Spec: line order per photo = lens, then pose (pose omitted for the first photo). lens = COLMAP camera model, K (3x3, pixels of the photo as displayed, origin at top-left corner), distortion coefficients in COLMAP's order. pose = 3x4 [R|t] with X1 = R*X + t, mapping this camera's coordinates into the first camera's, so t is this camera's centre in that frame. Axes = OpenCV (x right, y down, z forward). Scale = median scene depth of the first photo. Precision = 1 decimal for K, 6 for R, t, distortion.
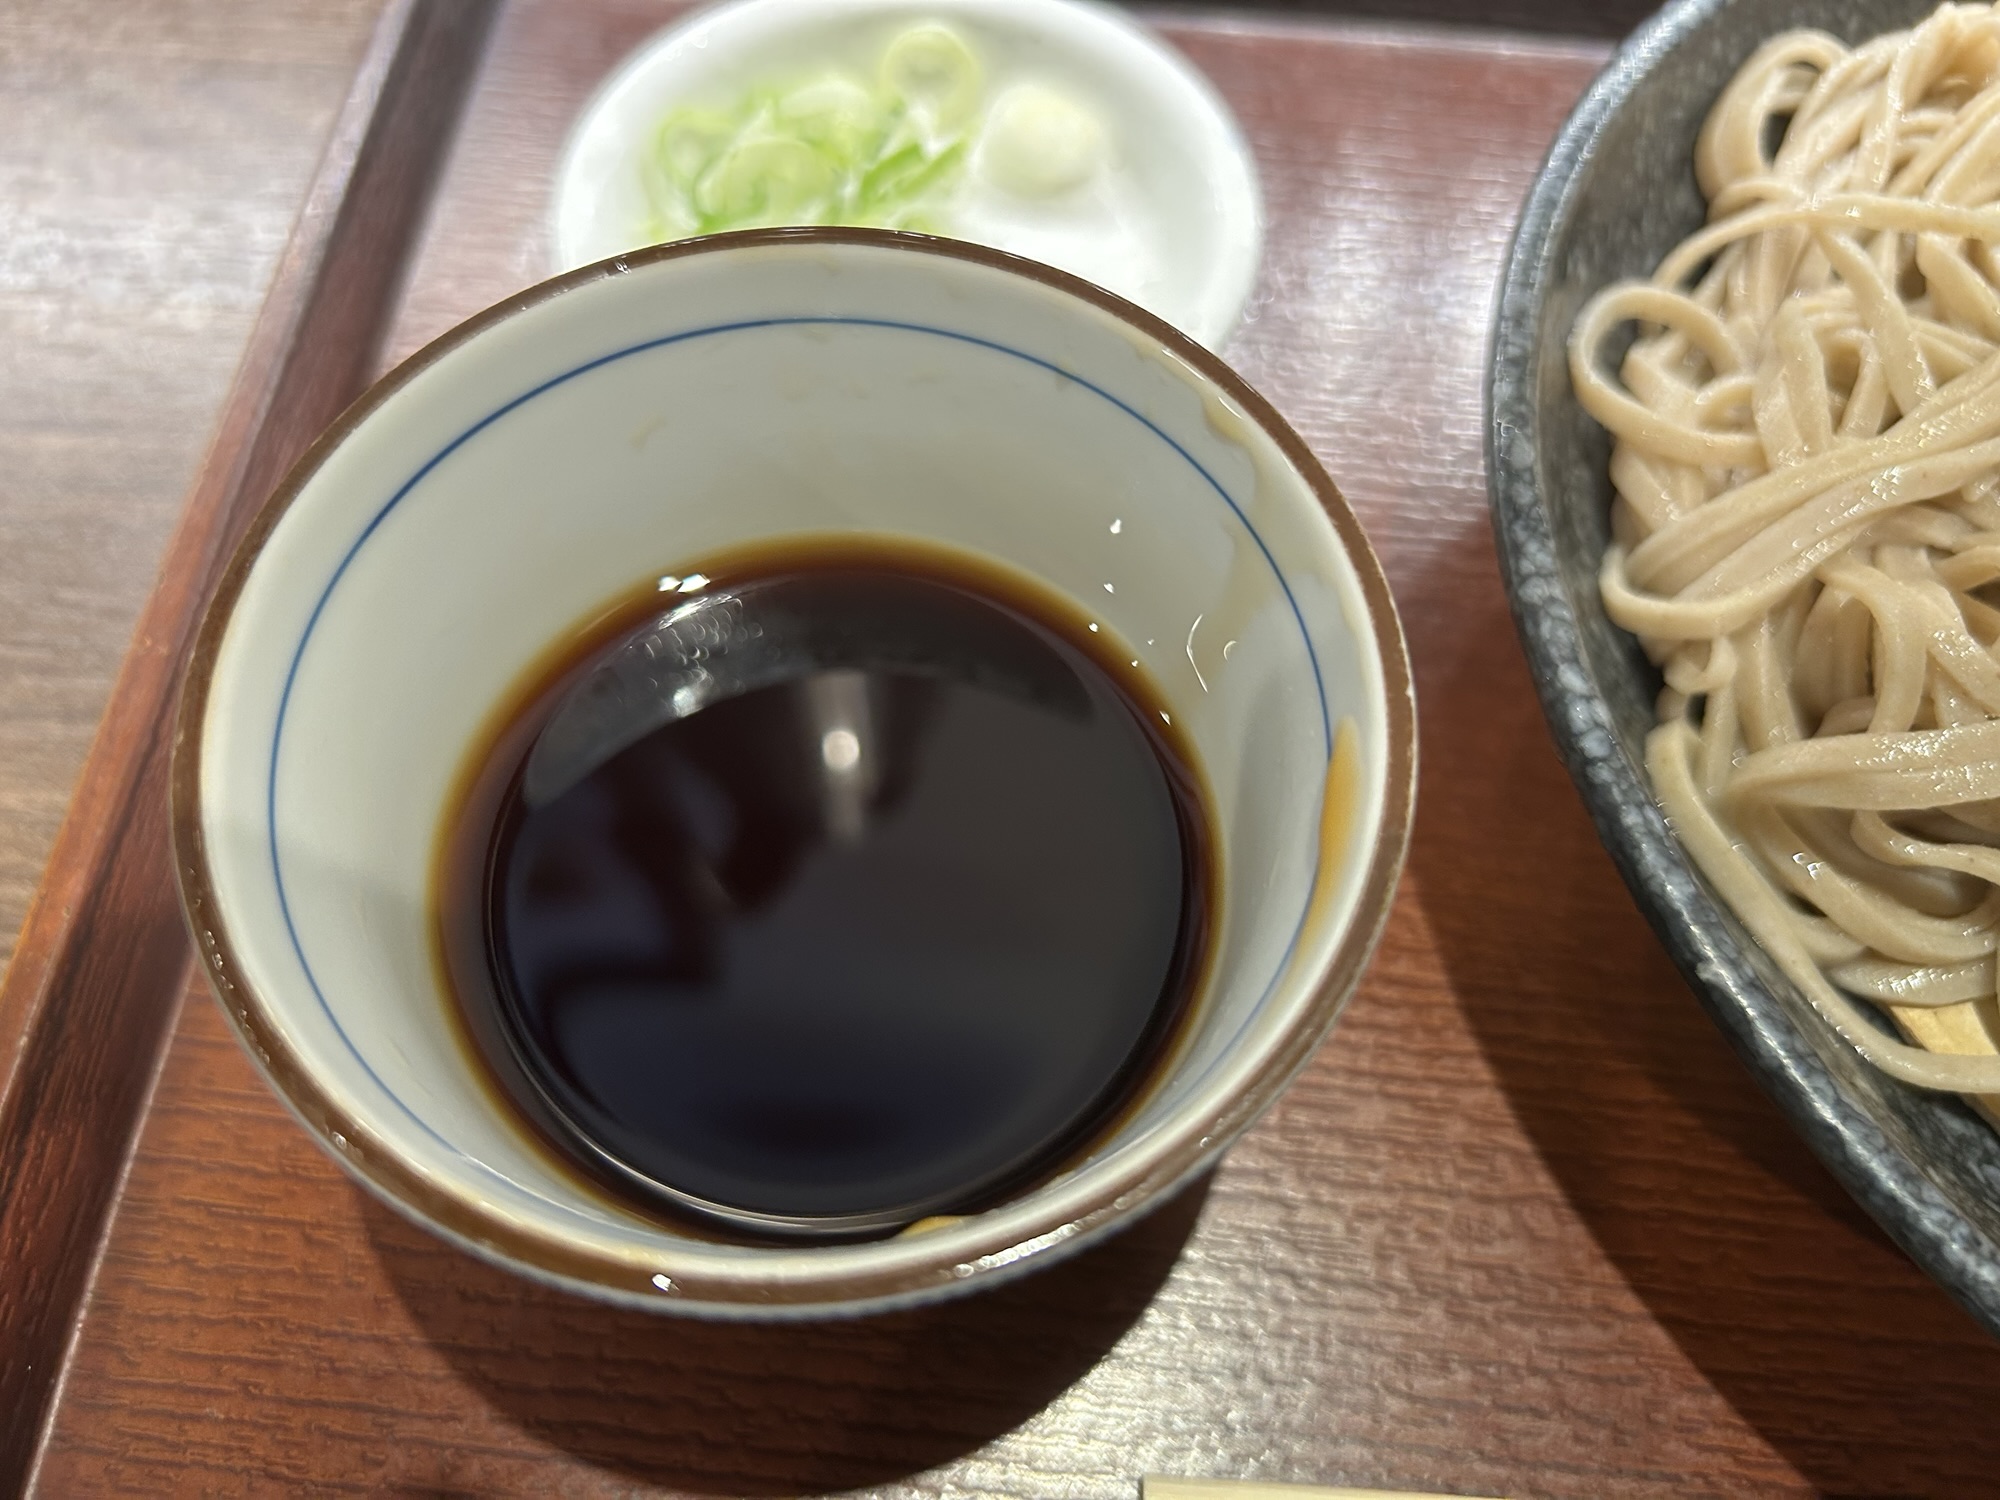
lens RADIAL K [[1491.7, 0, 1001.9], [0, 1491.7, 781.4], [0, 0, 1]] dist [-0.005468, -0.002679]
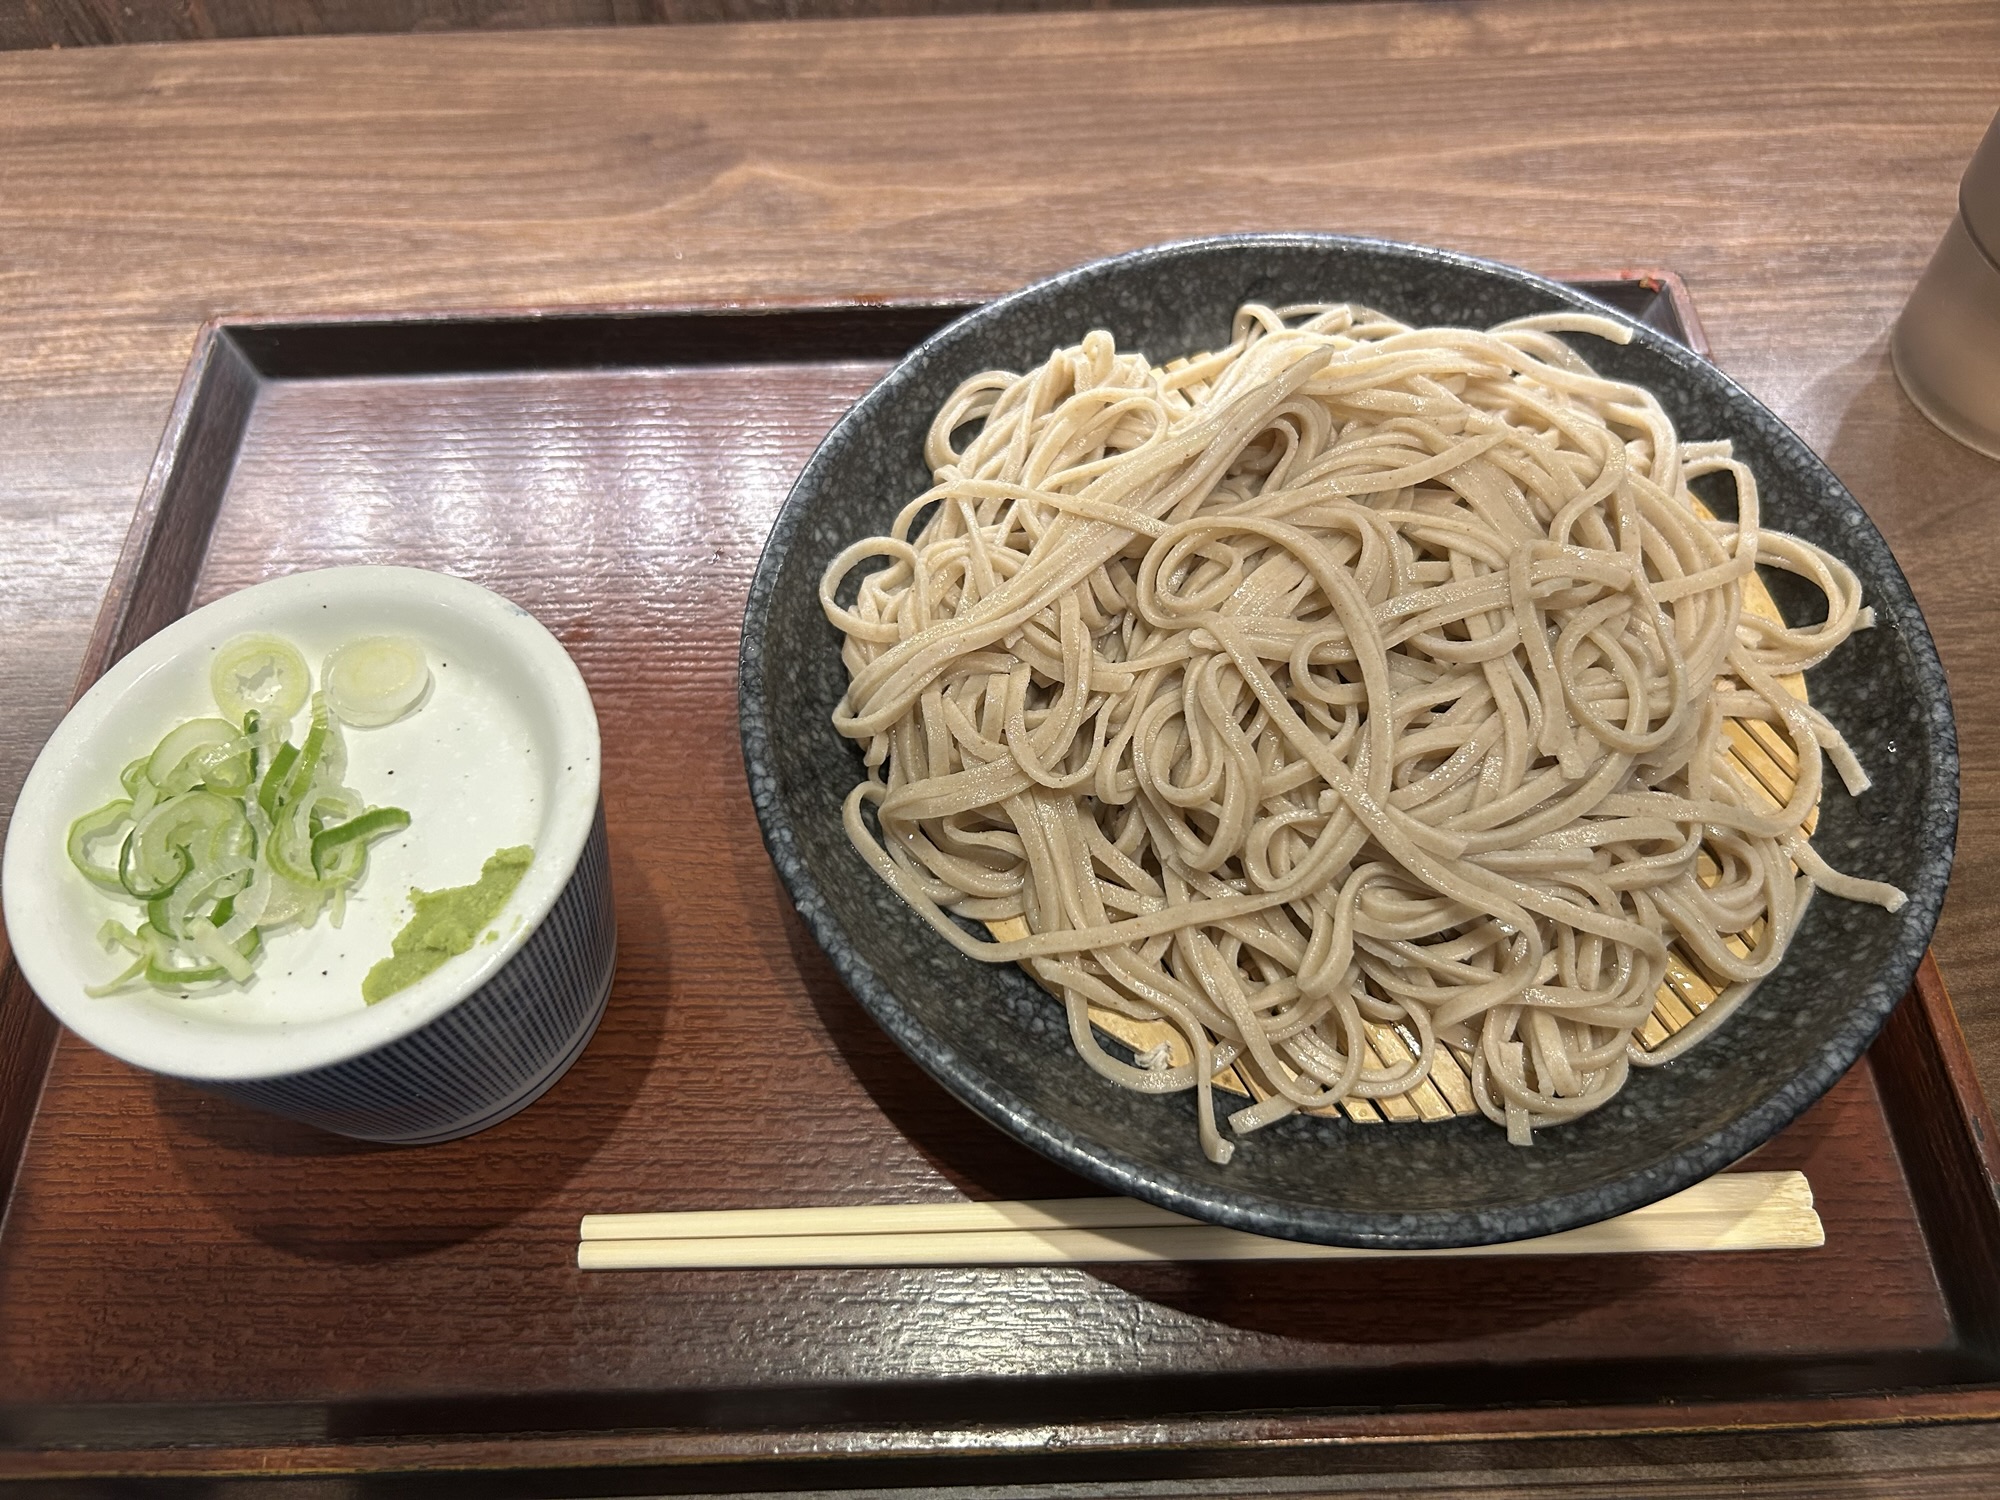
lens RADIAL K [[1500.7, 0, 1000.0], [0, 1500.7, 750.0], [0, 0, 1]] dist [-0.005708, -0.008066]
pose [[0.994523, -0.102064, 0.022497, 0.576088], [0.103597, 0.991135, -0.083175, 0.090756], [-0.013809, 0.085050, 0.996281, -0.846805]]
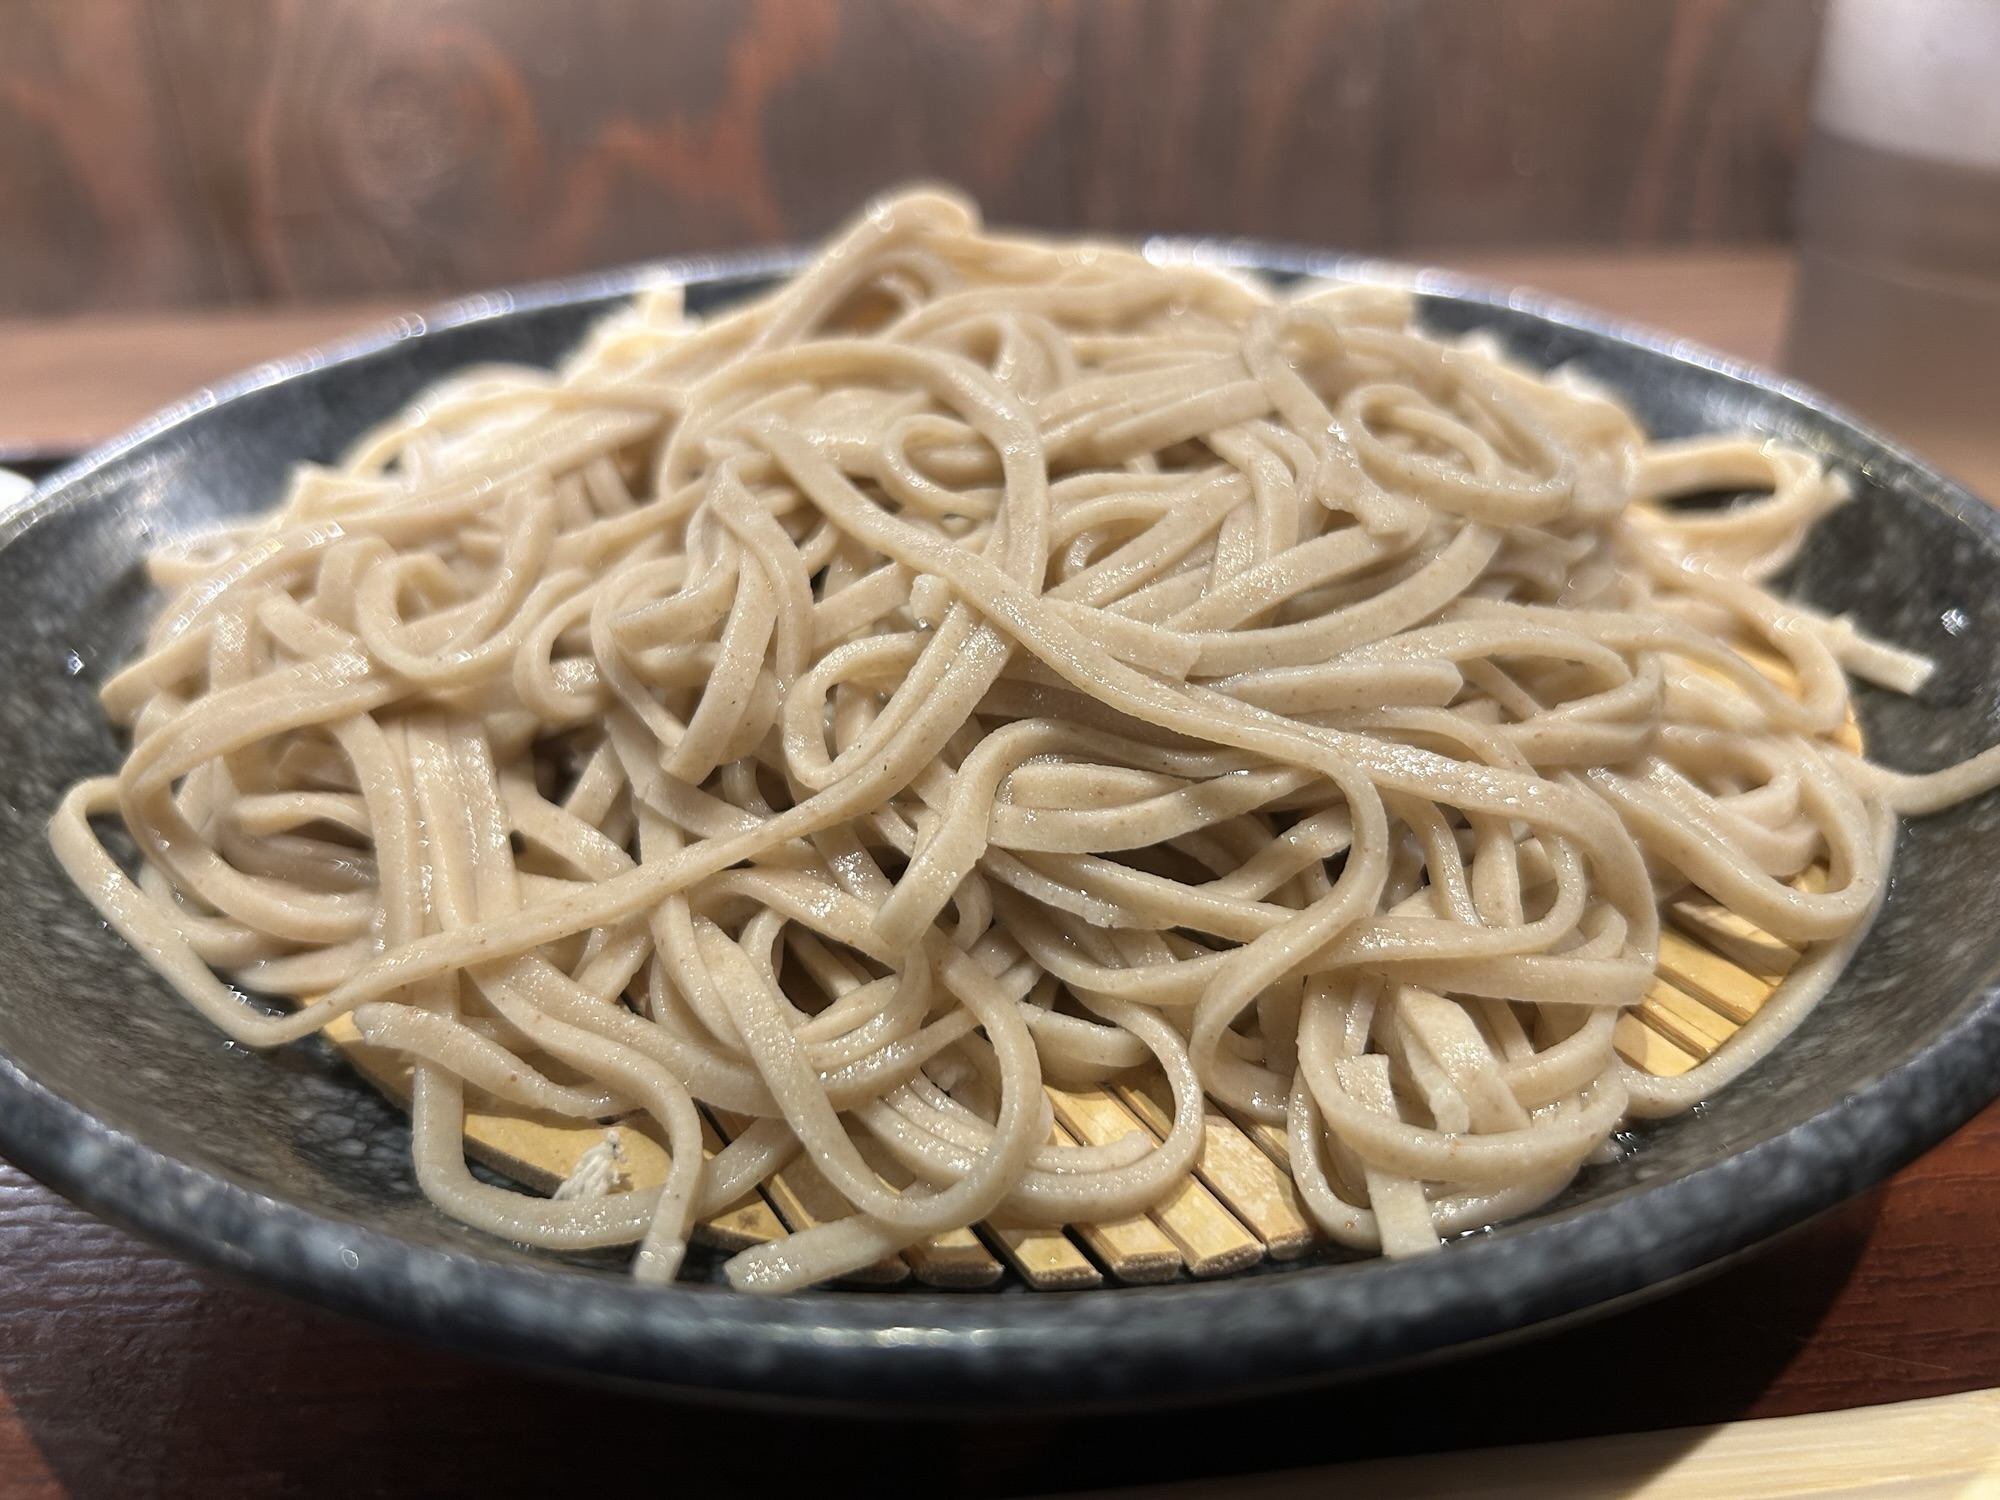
lens RADIAL K [[1592.7, 0, 975.4], [0, 1592.7, 758.1], [0, 0, 1]] dist [-0.000816, -0.042835]
pose [[0.984983, -0.106259, 0.136079, 0.857125], [0.161378, 0.846769, -0.506893, 0.566586], [-0.061366, 0.521241, 0.851201, 0.070714]]
